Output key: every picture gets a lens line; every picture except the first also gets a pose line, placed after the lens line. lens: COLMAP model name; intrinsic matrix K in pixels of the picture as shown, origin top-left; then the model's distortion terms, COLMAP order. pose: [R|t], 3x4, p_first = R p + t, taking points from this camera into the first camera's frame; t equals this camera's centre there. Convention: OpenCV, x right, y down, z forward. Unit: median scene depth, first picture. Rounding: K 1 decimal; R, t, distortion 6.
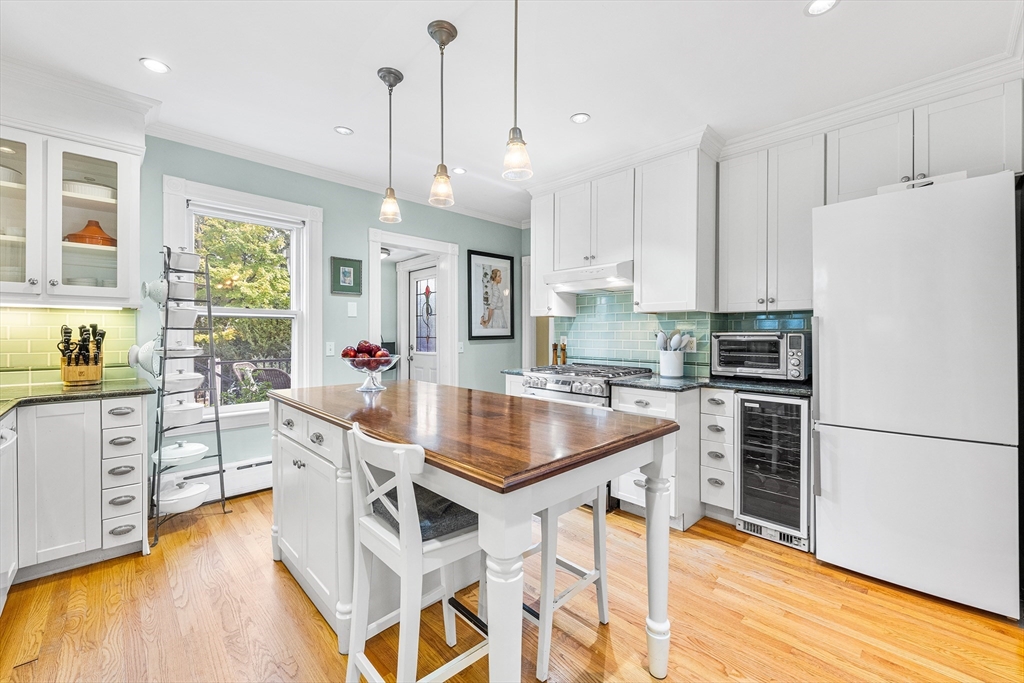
lens RADIAL K [[411.1, 0, 511.2], [0, 411.1, 336.8], [0, 0, 1]] dist [0.008101, 0.001408]
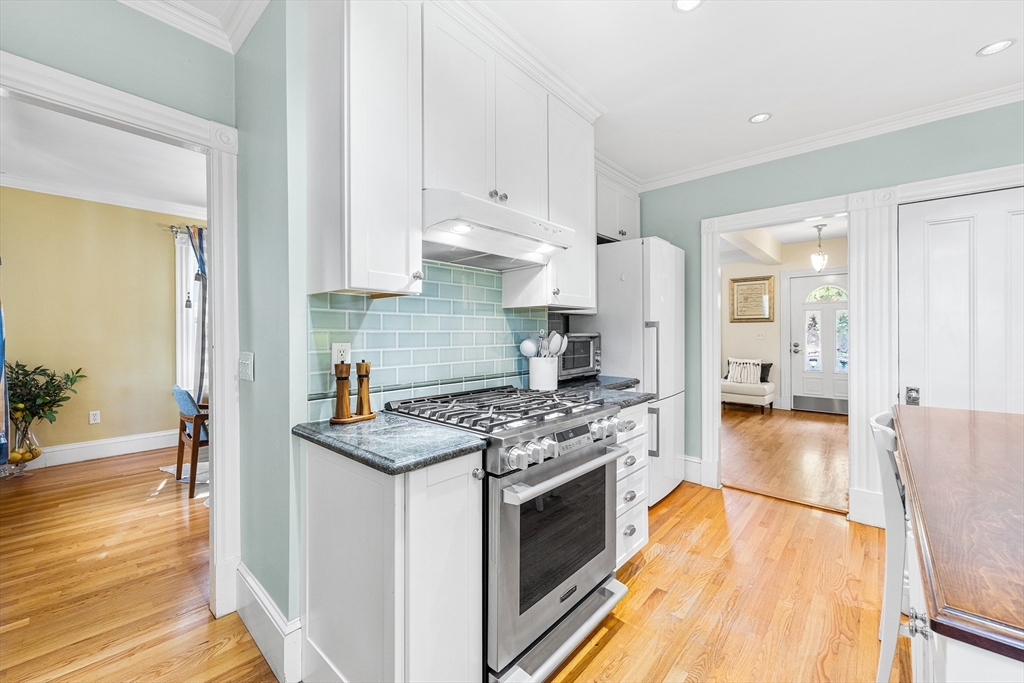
lens RADIAL K [[411.1, 0, 514.8], [0, 411.1, 334.8], [0, 0, 1]] dist [0.008101, 0.001408]
pose [[-0.071761, -0.018232, 0.997255, -0.356779], [-0.005070, 0.999827, 0.017914, -0.021491], [-0.997409, -0.003770, -0.071841, 1.024611]]
